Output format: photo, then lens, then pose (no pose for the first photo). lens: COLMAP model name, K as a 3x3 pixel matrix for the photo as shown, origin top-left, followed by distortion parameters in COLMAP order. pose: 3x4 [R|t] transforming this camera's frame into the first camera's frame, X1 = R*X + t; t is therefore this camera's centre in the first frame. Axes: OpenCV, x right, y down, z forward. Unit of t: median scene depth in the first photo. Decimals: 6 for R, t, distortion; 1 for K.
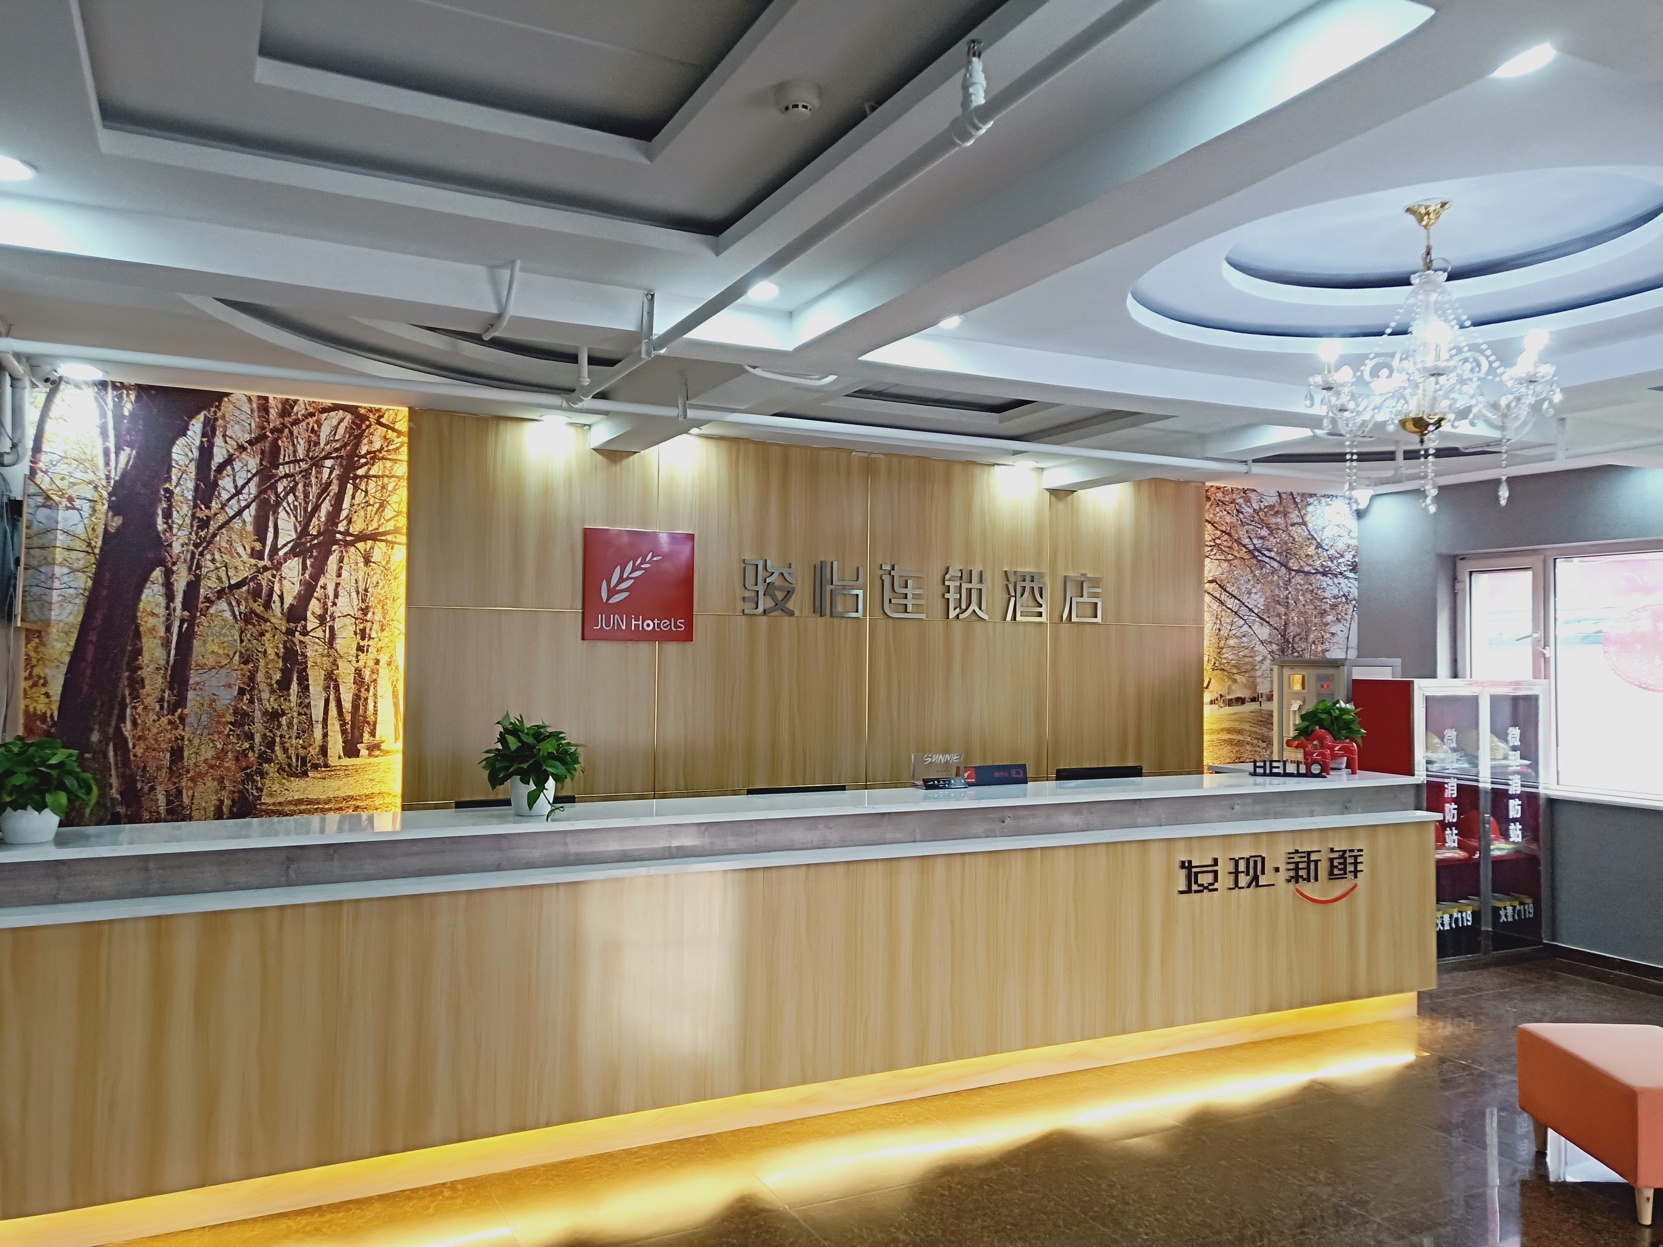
lens RADIAL K [[1248.7, 0, 831.5], [0, 1248.7, 623.5], [0, 0, 1]] dist [0.050040, -0.001168]
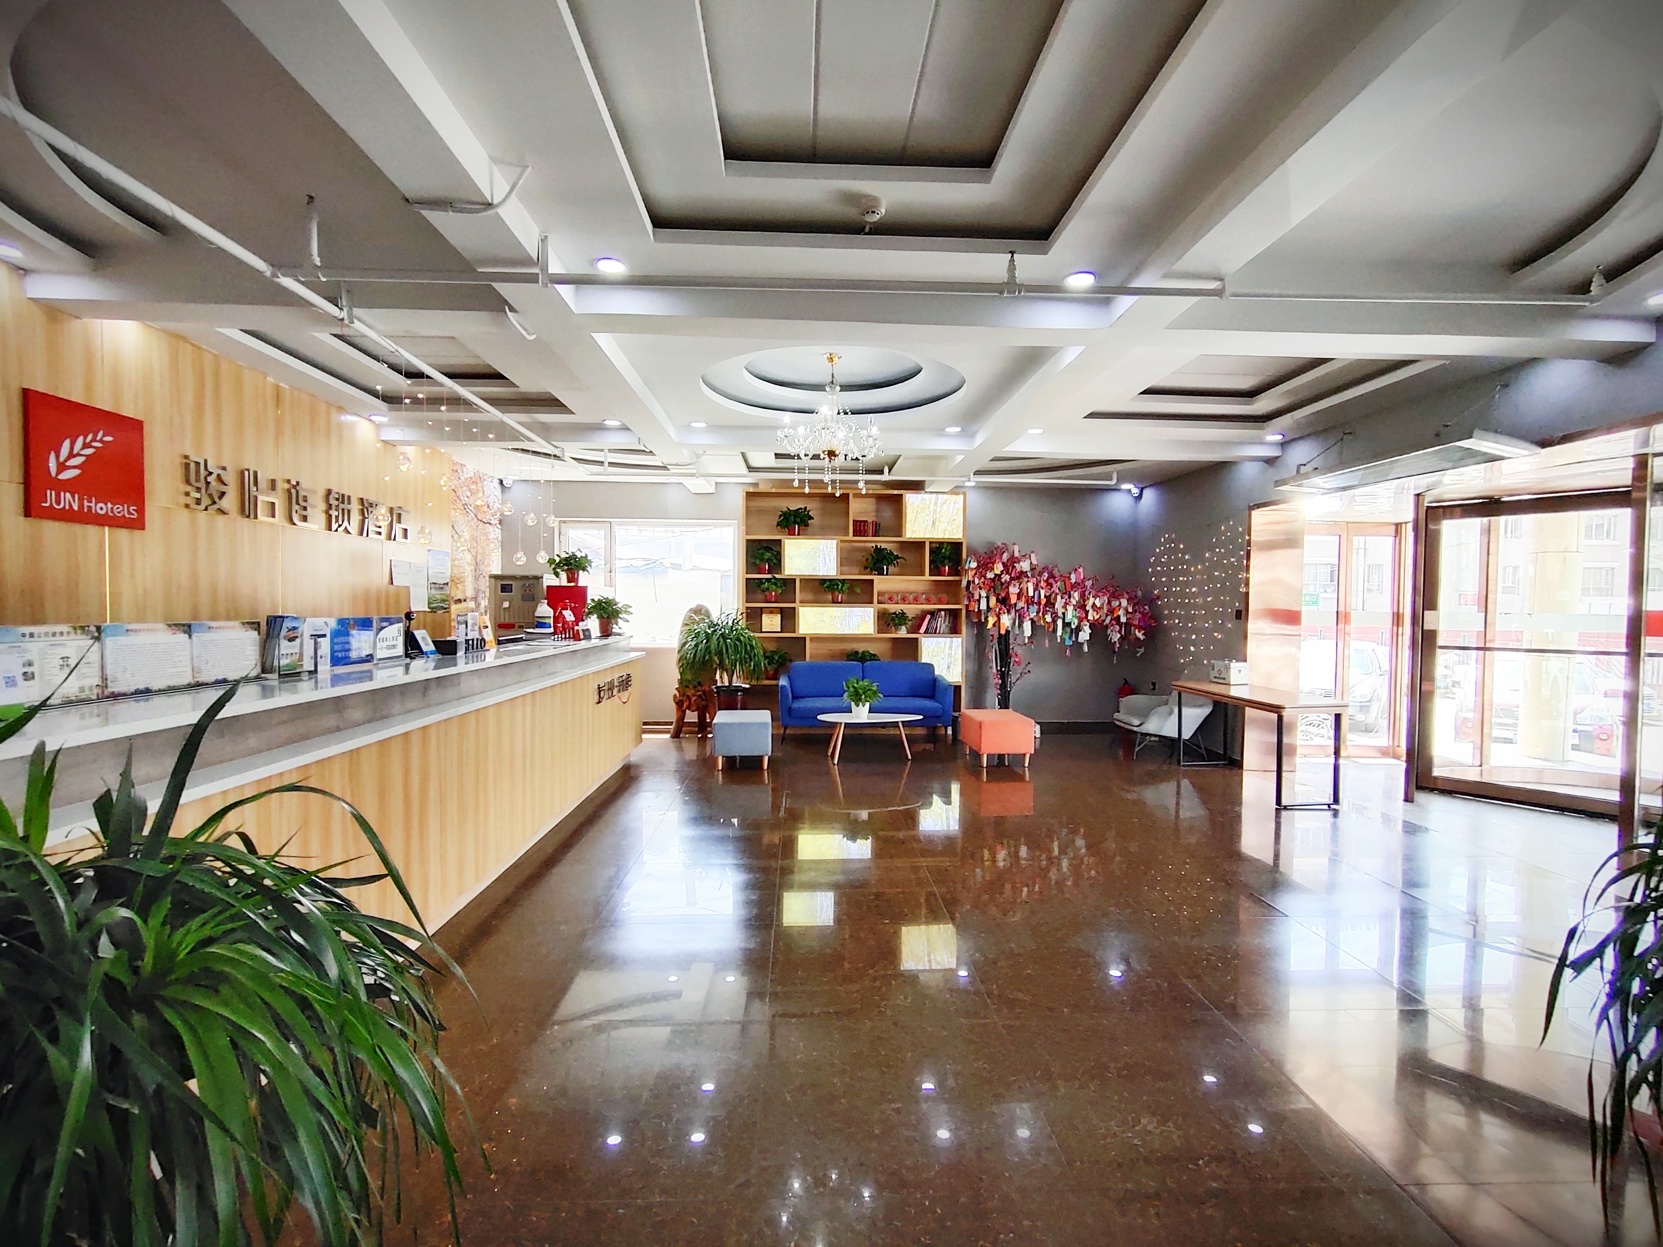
lens RADIAL K [[758.9, 0, 829.9], [0, 758.9, 627.5], [0, 0, 1]] dist [-0.032008, 0.016740]
pose [[0.412284, -0.031059, 0.910526, -0.482355], [-0.028354, 0.998497, 0.046899, 0.054203], [-0.910614, -0.045153, 0.410784, 0.288667]]
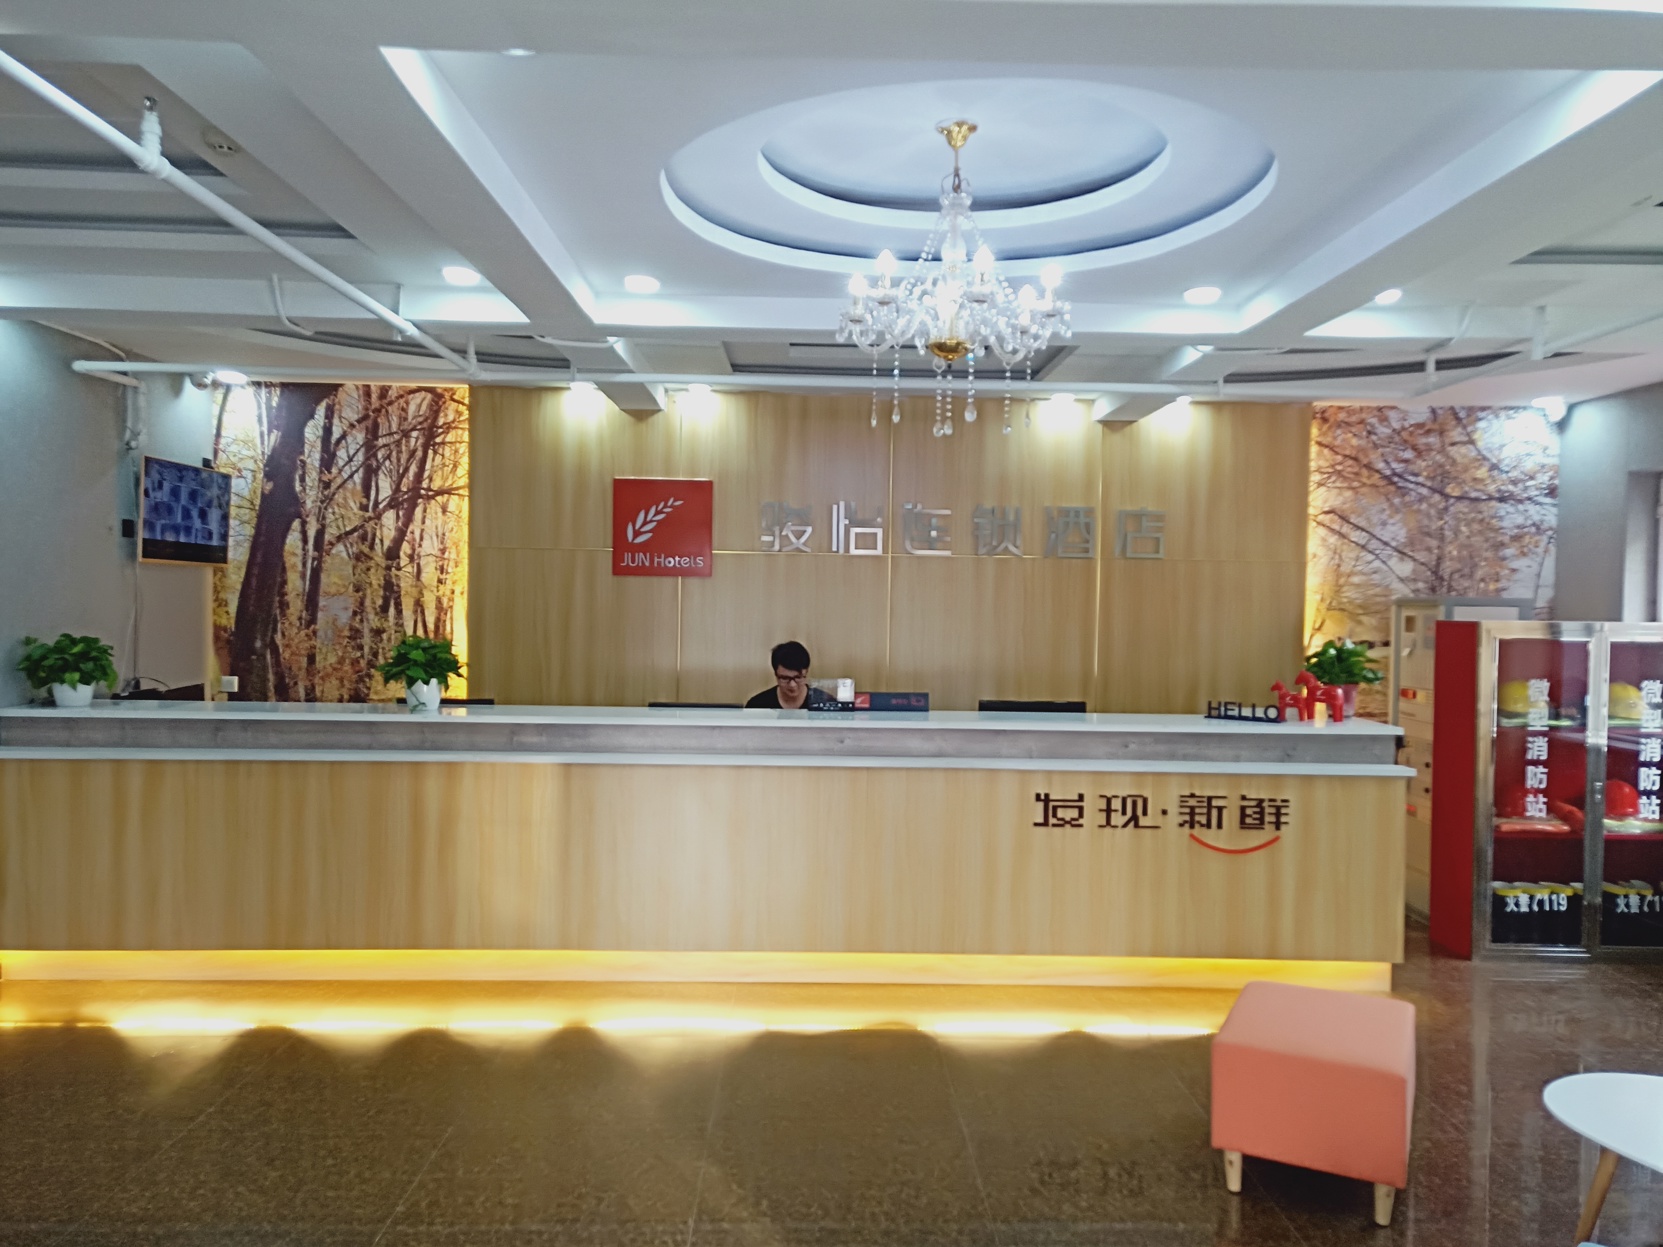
lens RADIAL K [[1243.0, 0, 832.4], [0, 1243.0, 624.9], [0, 0, 1]] dist [0.052762, 0.000951]
pose [[0.903657, 0.015785, -0.427965, 0.524628], [0.002578, 0.999102, 0.042295, 0.012142], [0.428249, -0.039323, 0.902805, 0.038160]]
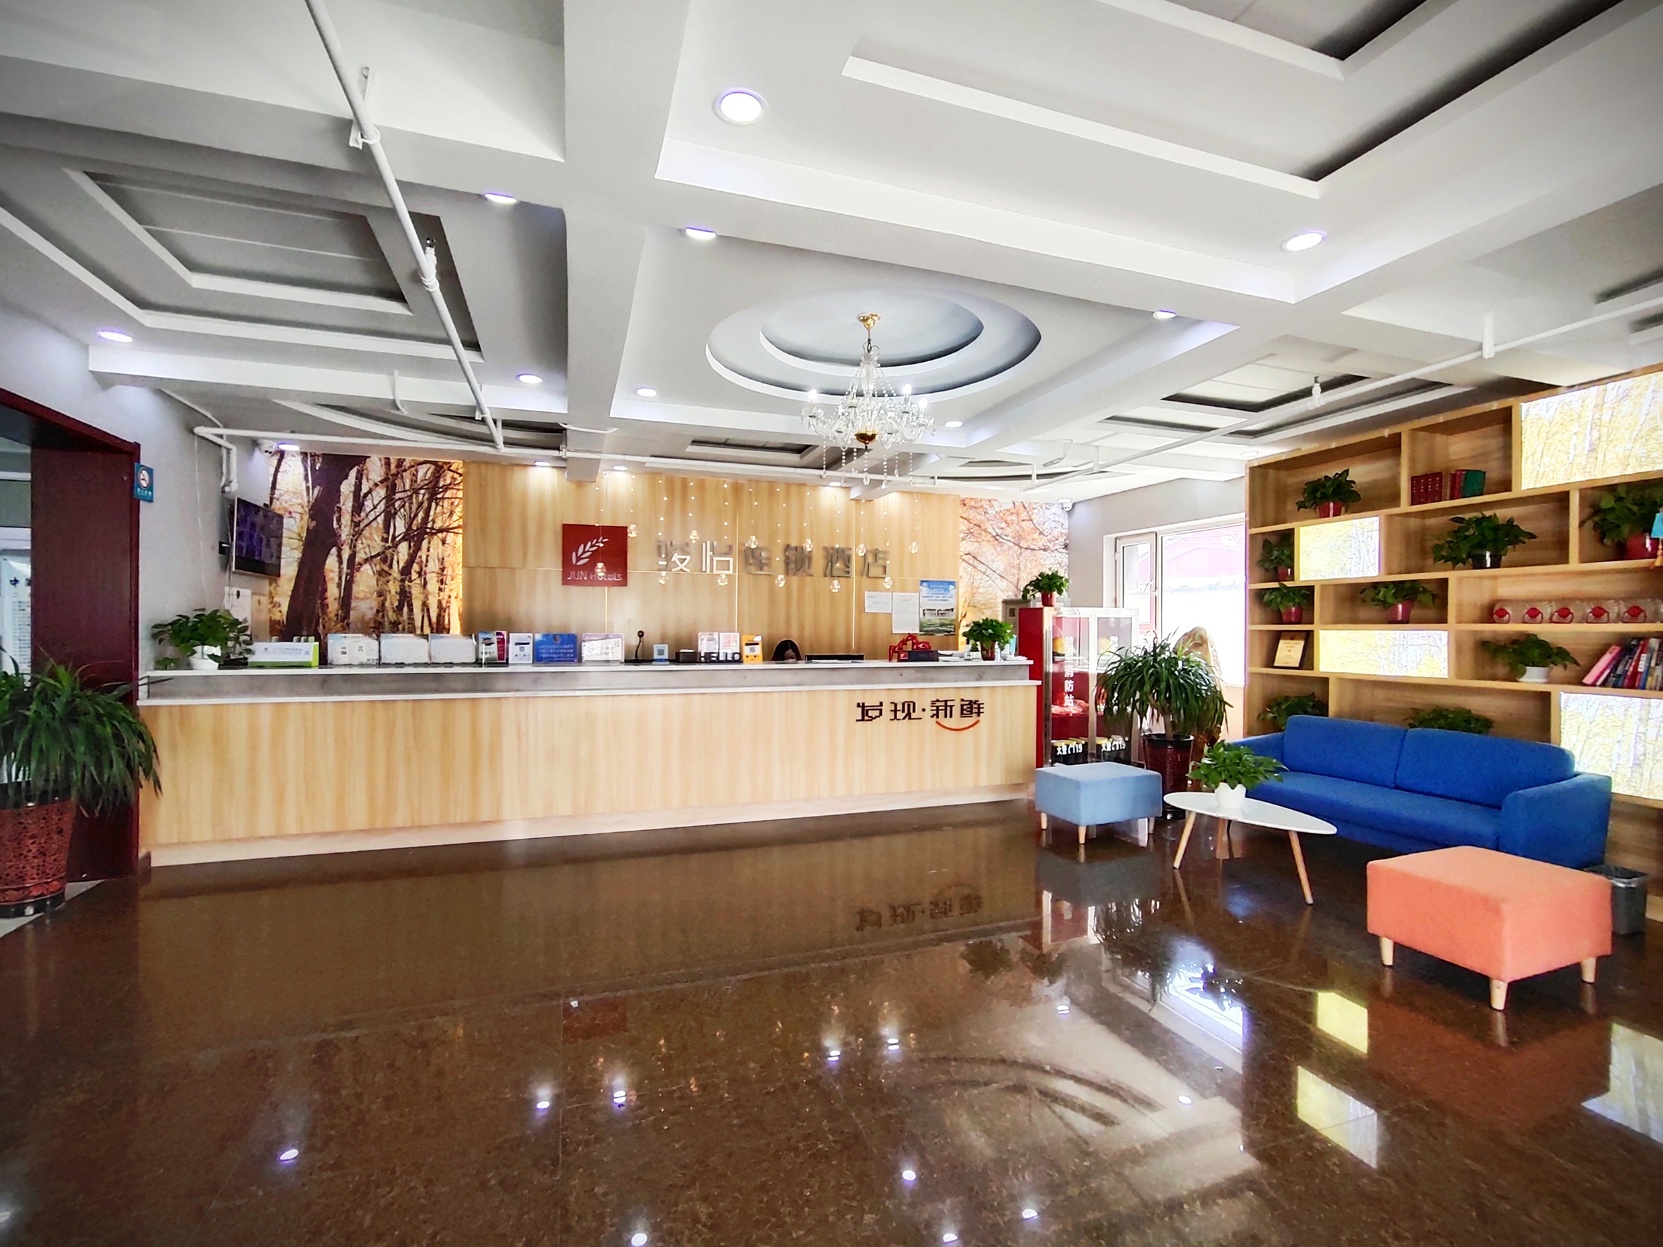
lens RADIAL K [[758.9, 0, 829.9], [0, 758.9, 627.5], [0, 0, 1]] dist [-0.032008, 0.016740]
pose [[0.991737, -0.004902, -0.128195, 0.356377], [0.008071, 0.999674, 0.024212, 0.055199], [0.128034, -0.025047, 0.991453, -0.049642]]
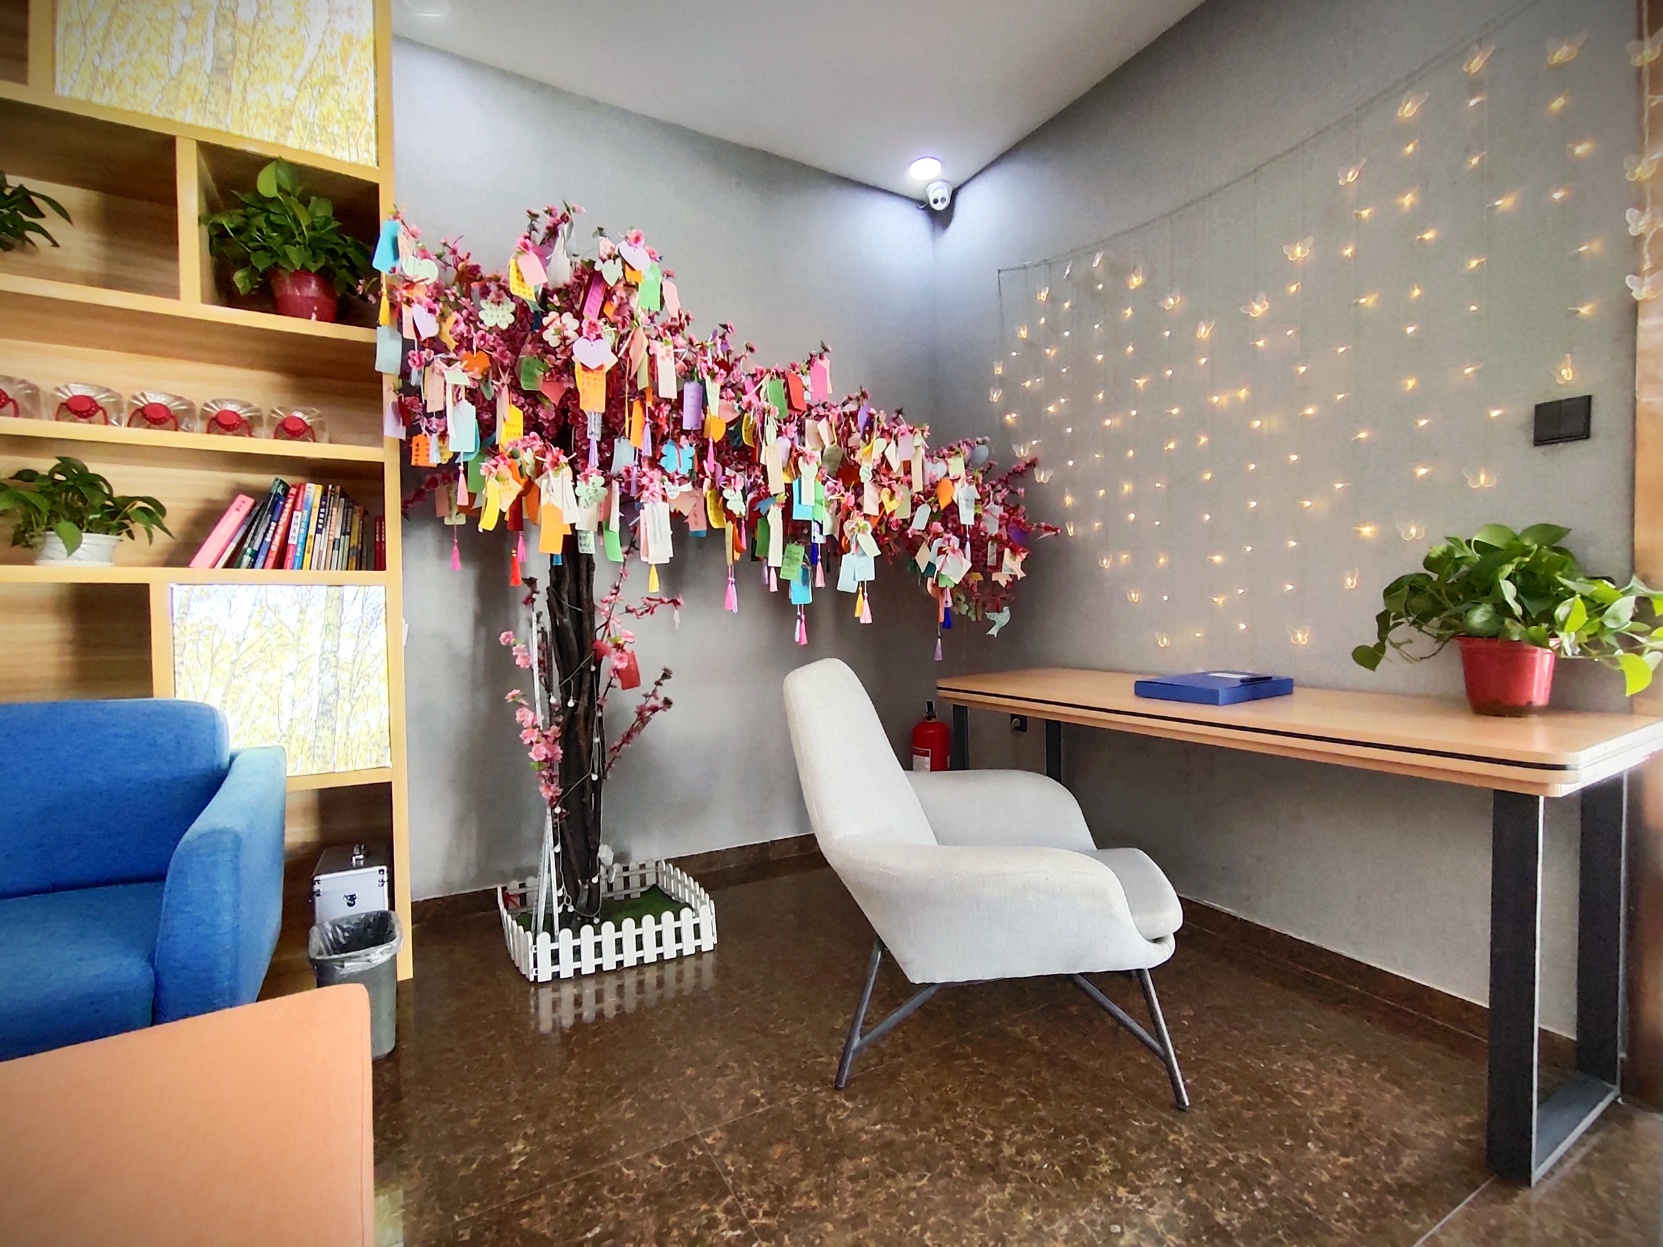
lens RADIAL K [[760.7, 0, 827.4], [0, 760.7, 625.0], [0, 0, 1]] dist [0.000886, 0.000233]
pose [[-0.046146, -0.026137, 0.998593, 0.614061], [-0.014874, 0.999565, 0.025475, 0.143798], [-0.998824, -0.013678, -0.046515, 0.473027]]
